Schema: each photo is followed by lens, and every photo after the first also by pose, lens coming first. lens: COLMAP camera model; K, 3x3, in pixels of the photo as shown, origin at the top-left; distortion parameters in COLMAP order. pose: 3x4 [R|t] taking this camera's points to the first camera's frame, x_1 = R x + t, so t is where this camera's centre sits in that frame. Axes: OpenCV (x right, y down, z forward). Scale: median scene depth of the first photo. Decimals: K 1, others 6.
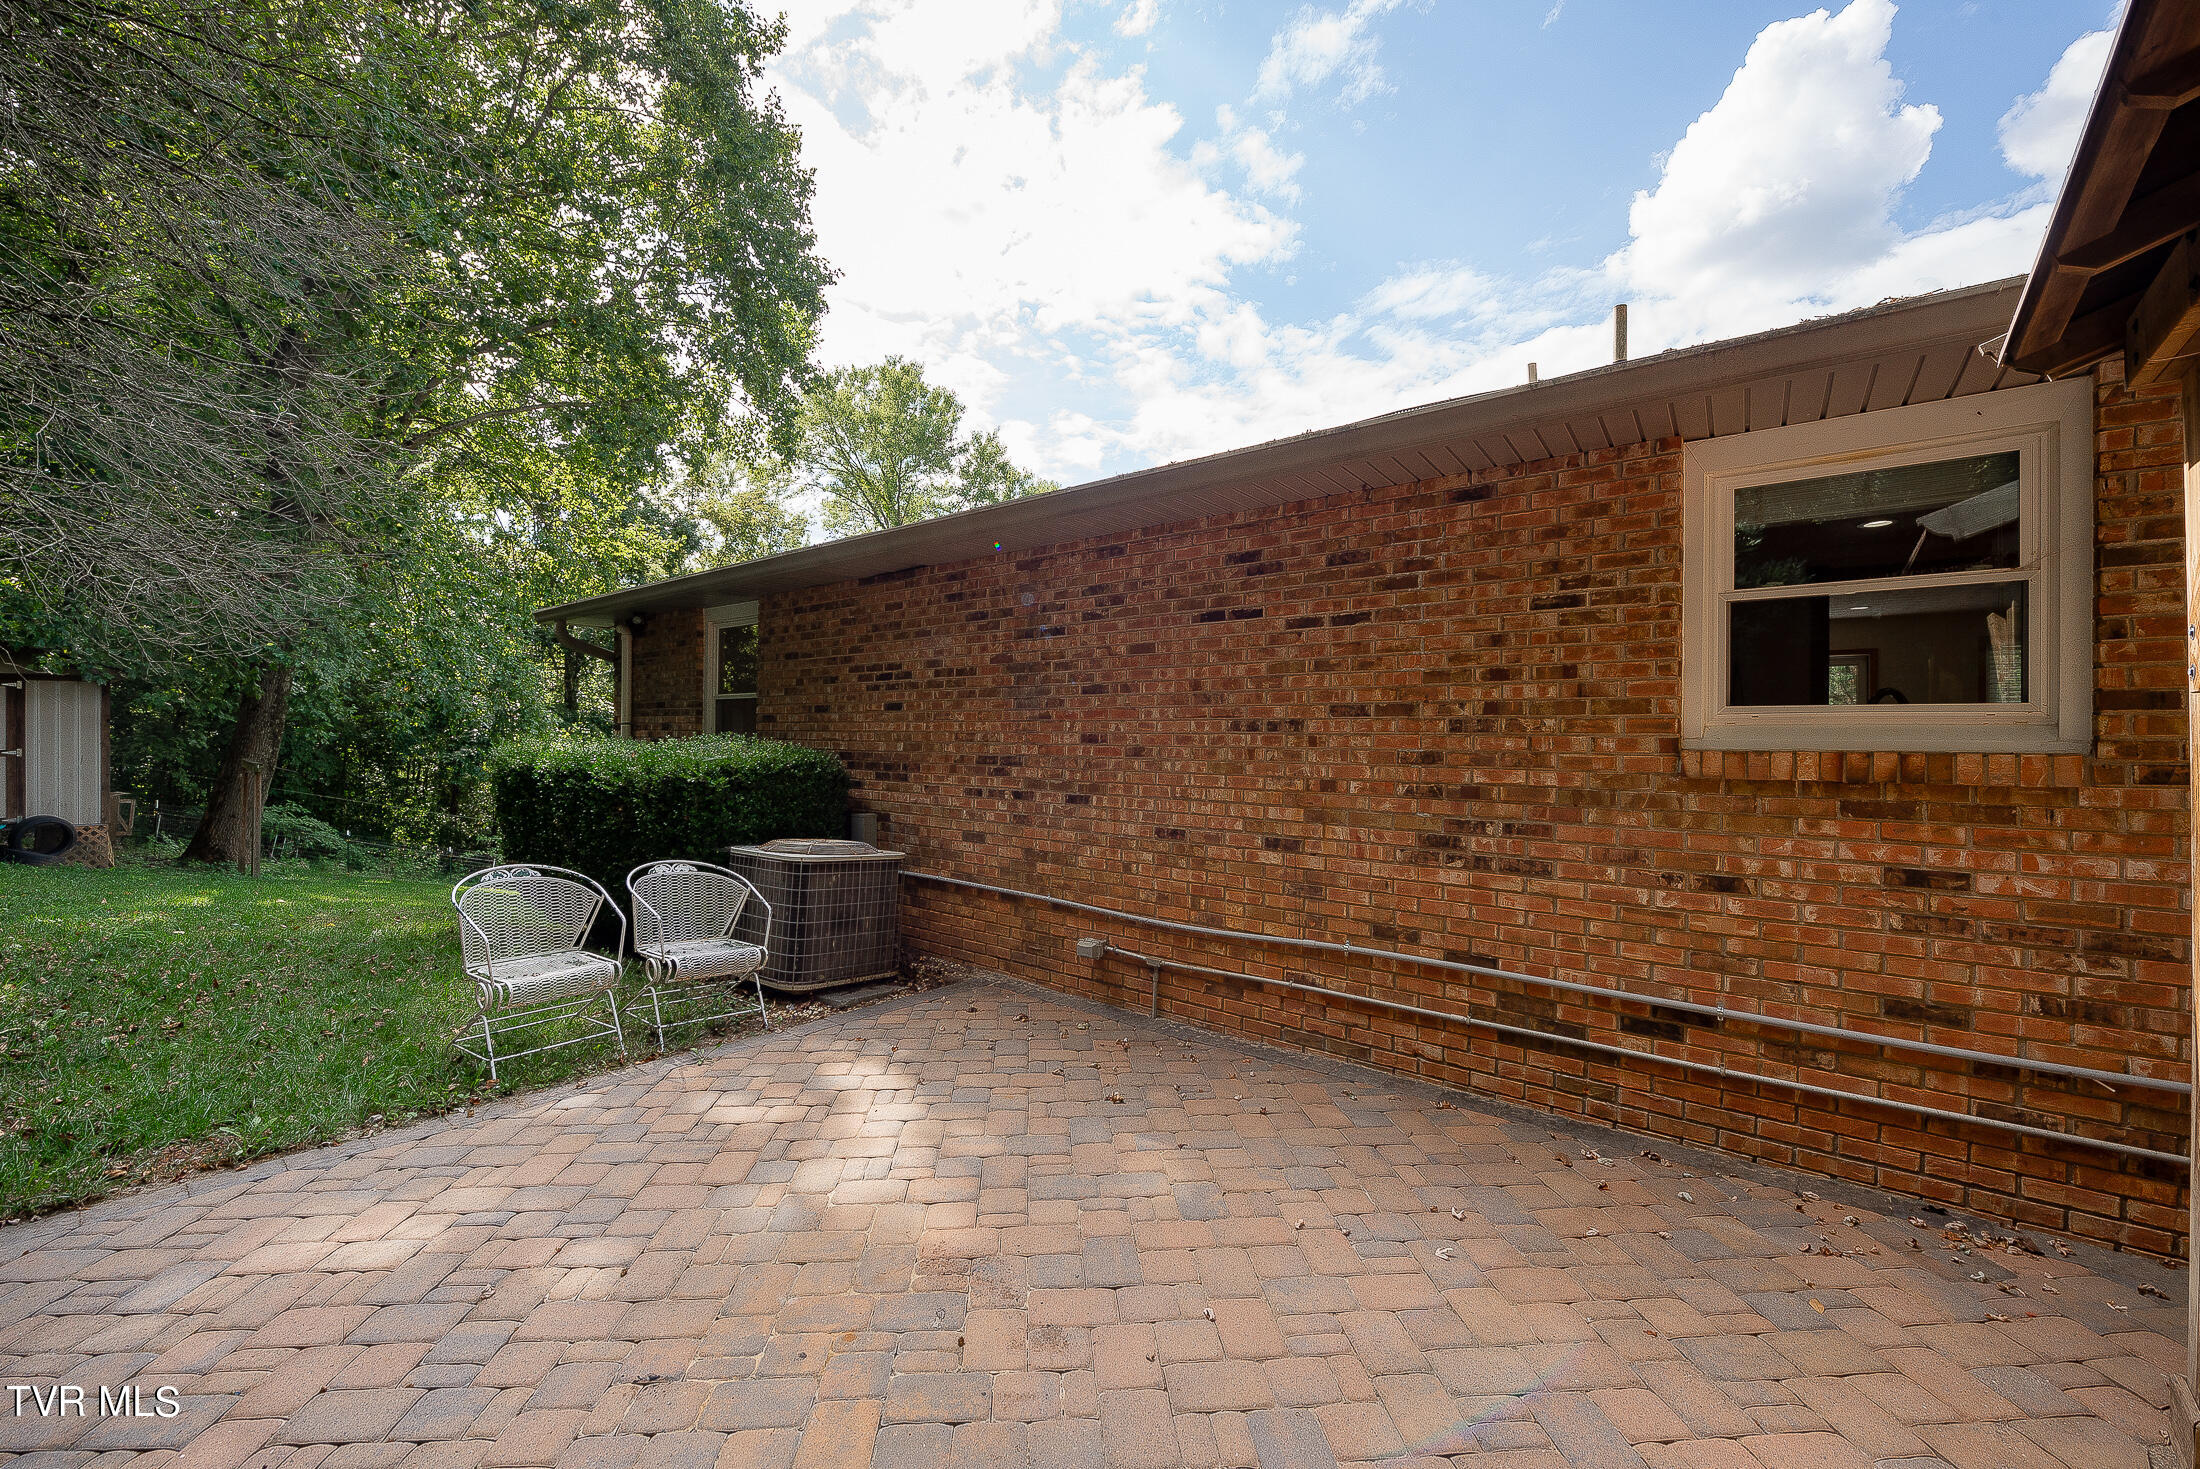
lens RADIAL K [[881.9, 0, 1115.8], [0, 881.9, 727.5], [0, 0, 1]] dist [0.011931, -0.004808]
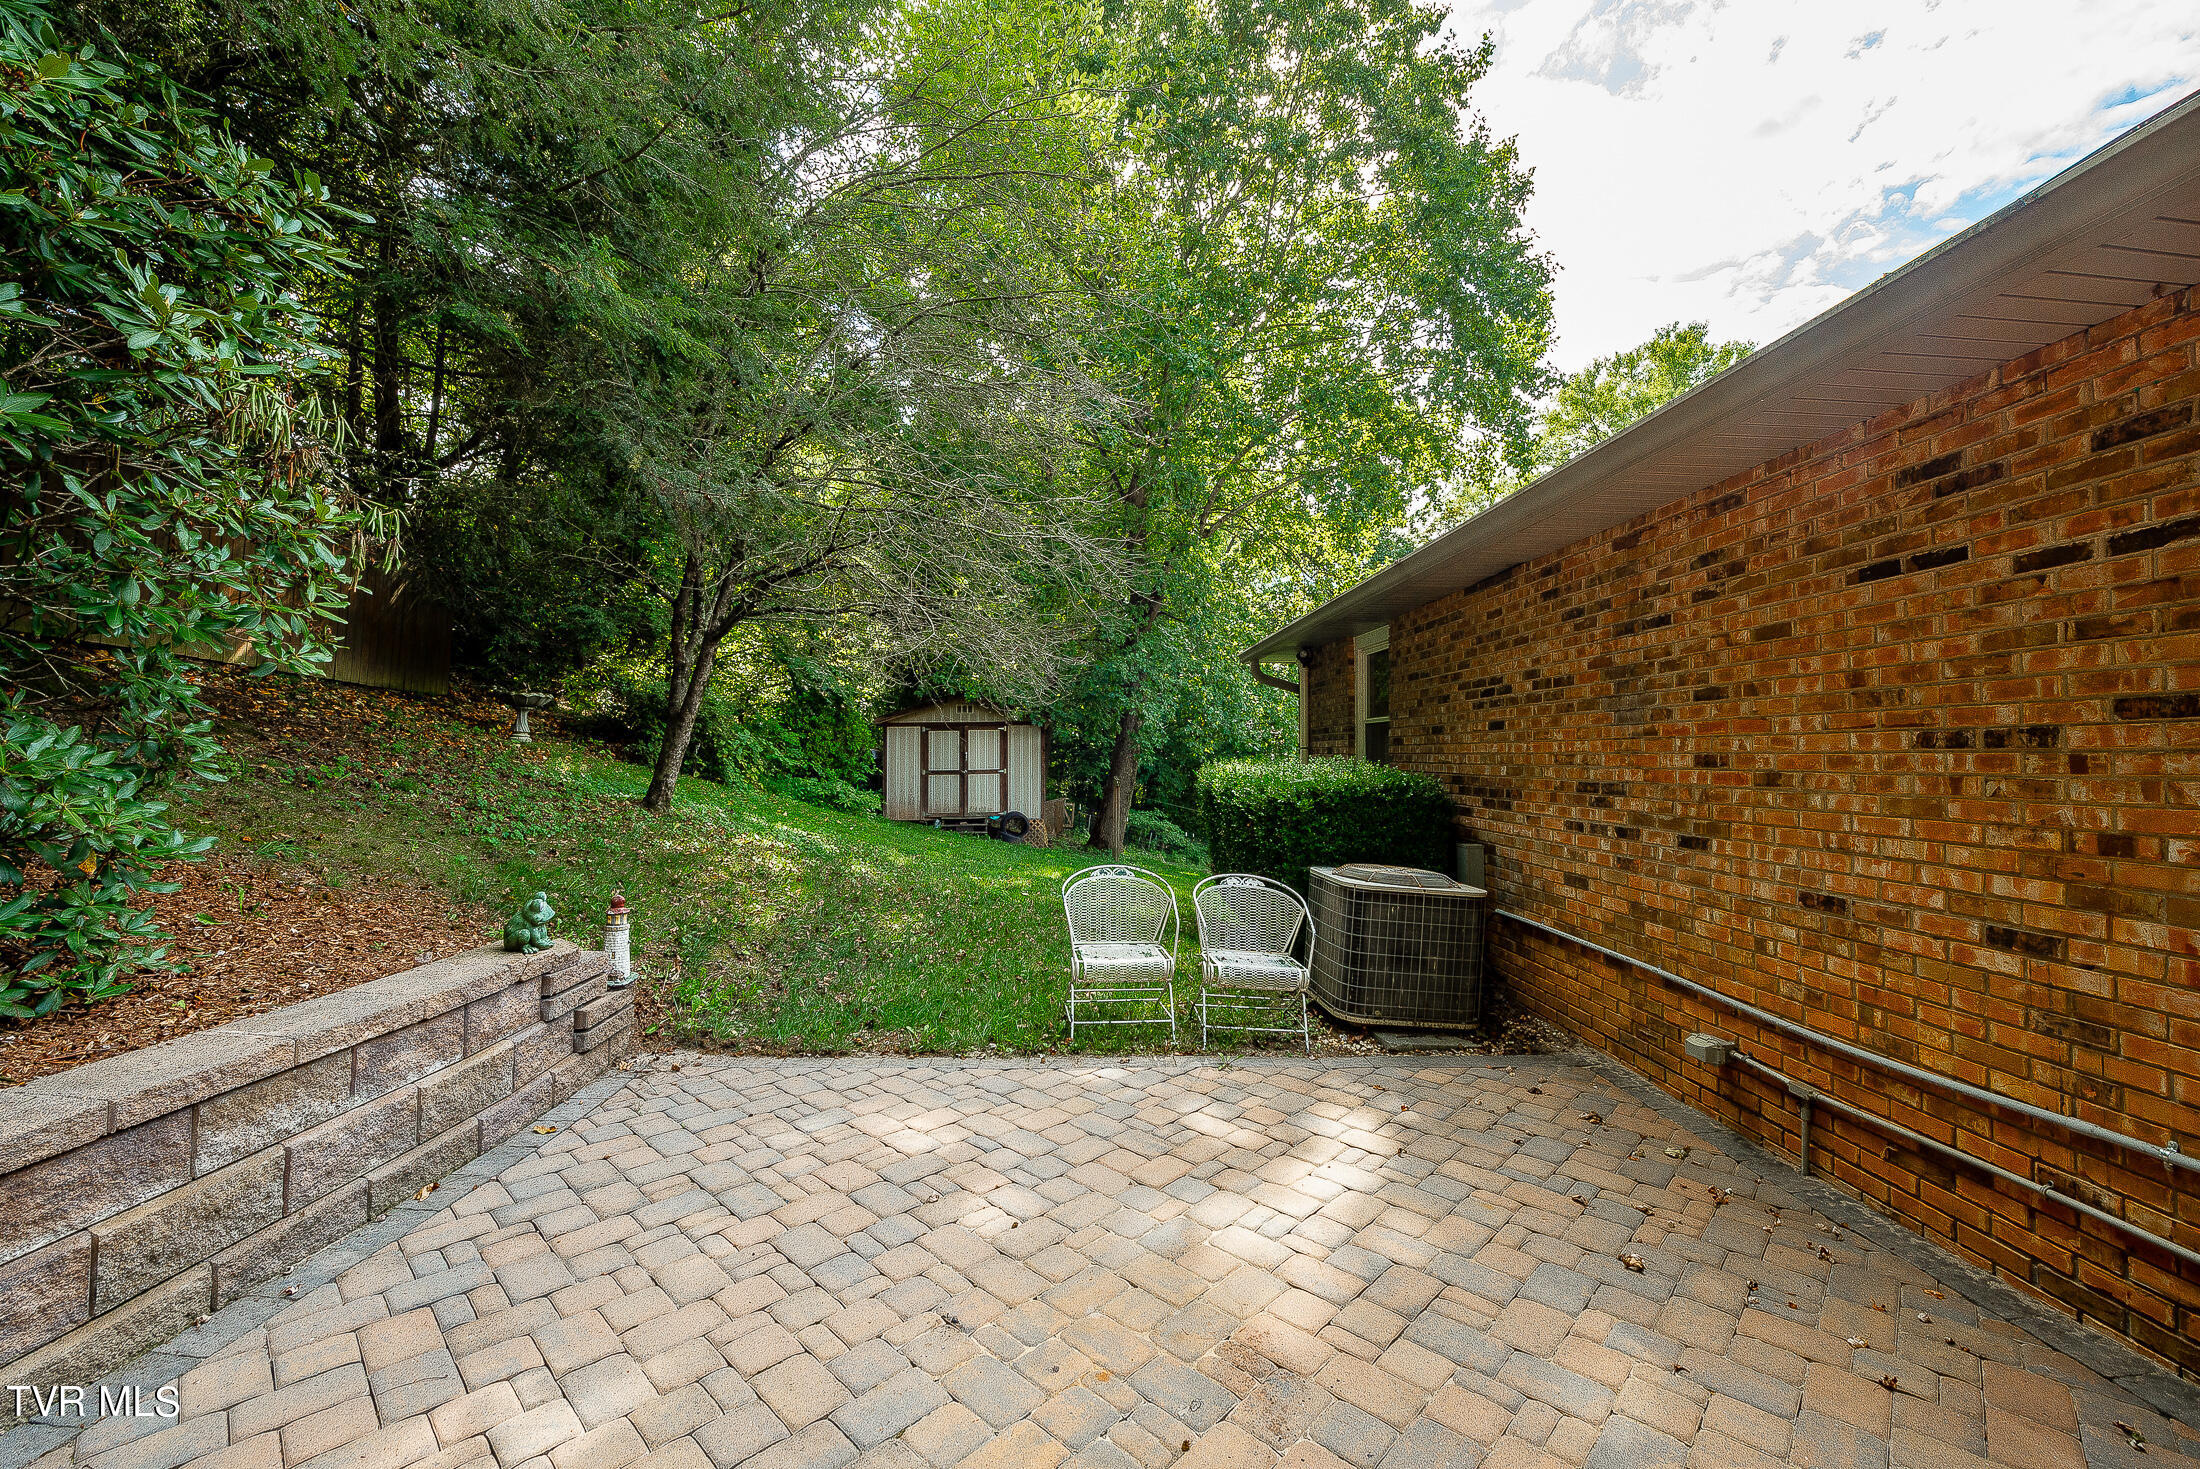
lens RADIAL K [[881.9, 0, 1080.9], [0, 881.9, 712.7], [0, 0, 1]] dist [0.011931, -0.004808]
pose [[0.680091, -0.042983, -0.731867, 0.183403], [0.011115, 0.998770, -0.048329, 0.002958], [0.733044, 0.024734, 0.679732, 0.130341]]
